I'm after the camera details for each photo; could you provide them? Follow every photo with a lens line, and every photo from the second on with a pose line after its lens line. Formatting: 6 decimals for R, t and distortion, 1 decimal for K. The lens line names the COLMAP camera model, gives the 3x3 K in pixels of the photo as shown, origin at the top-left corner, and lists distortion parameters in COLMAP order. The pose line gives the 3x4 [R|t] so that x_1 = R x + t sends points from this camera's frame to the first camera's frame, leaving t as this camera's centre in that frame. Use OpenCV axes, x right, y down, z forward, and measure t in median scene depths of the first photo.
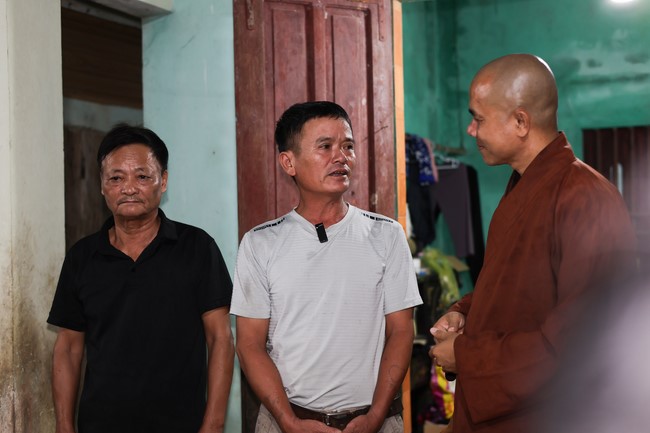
lens RADIAL K [[961.3, 0, 320.8], [0, 961.3, 214.5], [0, 0, 1]] dist [0.017295, 0.000000]
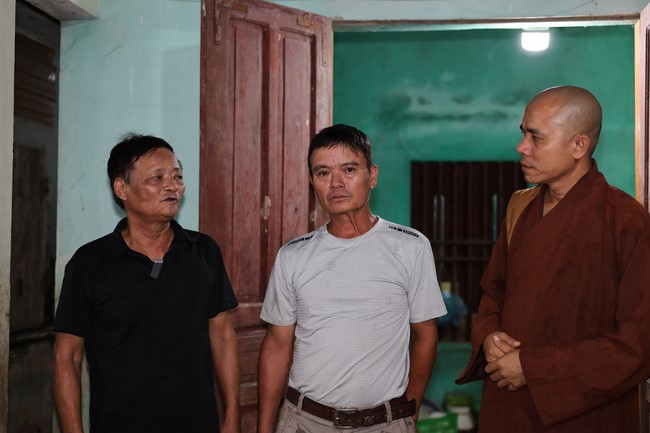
lens RADIAL K [[961.3, 0, 321.7], [0, 961.3, 220.0], [0, 0, 1]] dist [0.017295, 0.000000]
pose [[0.959930, 0.041084, 0.277211, -0.230116], [-0.035677, 0.999062, -0.024521, 0.013472], [-0.277958, 0.013648, 0.960496, -0.006299]]
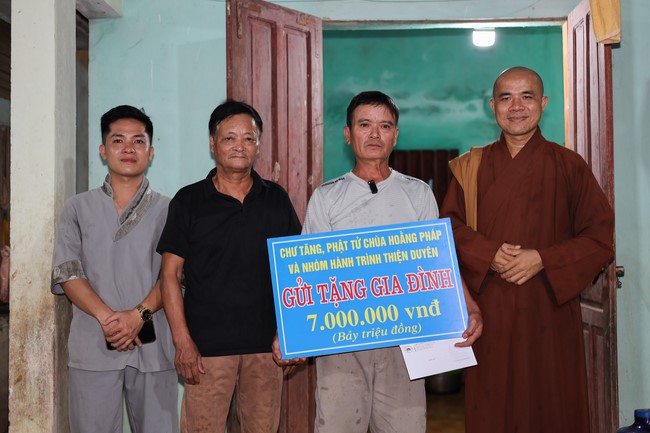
lens RADIAL K [[961.3, 0, 327.6], [0, 961.3, 217.8], [0, 0, 1]] dist [0.017295, 0.000000]
pose [[0.925469, 0.030661, 0.377580, -0.412208], [-0.017012, 0.999077, -0.039433, 0.085254], [-0.378441, 0.030071, 0.925137, -0.188695]]
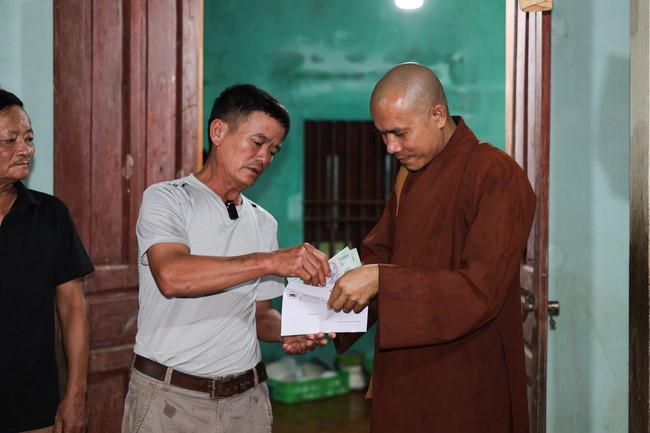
lens RADIAL K [[961.3, 0, 327.2], [0, 961.3, 220.5], [0, 0, 1]] dist [0.017295, 0.000000]
pose [[0.930643, 0.026184, 0.364990, -0.172914], [-0.033964, 0.999312, 0.014912, 0.010735], [-0.364349, -0.026274, 0.930892, -0.002429]]
